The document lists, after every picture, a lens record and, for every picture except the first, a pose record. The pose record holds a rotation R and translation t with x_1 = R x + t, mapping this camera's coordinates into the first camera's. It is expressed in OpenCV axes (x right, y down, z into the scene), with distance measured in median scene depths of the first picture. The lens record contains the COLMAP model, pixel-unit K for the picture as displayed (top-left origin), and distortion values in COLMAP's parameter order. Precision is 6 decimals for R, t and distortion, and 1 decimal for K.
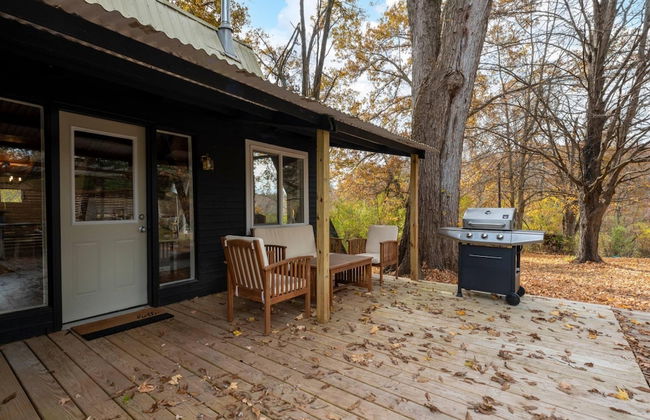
lens RADIAL K [[307.4, 0, 325.0], [0, 307.4, 210.0], [0, 0, 1]] dist [0.000653, 0.000097]
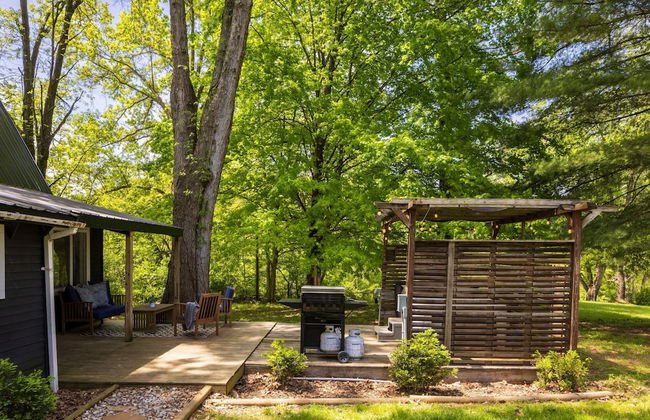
lens RADIAL K [[491.7, 0, 325.0], [0, 491.7, 210.0], [0, 0, 1]] dist [-0.000893, 0.000558]
pose [[0.820119, 0.041784, 0.570665, -0.140560], [0.001408, 0.997180, -0.075037, -0.043506], [-0.572191, 0.062343, 0.817748, -0.393788]]
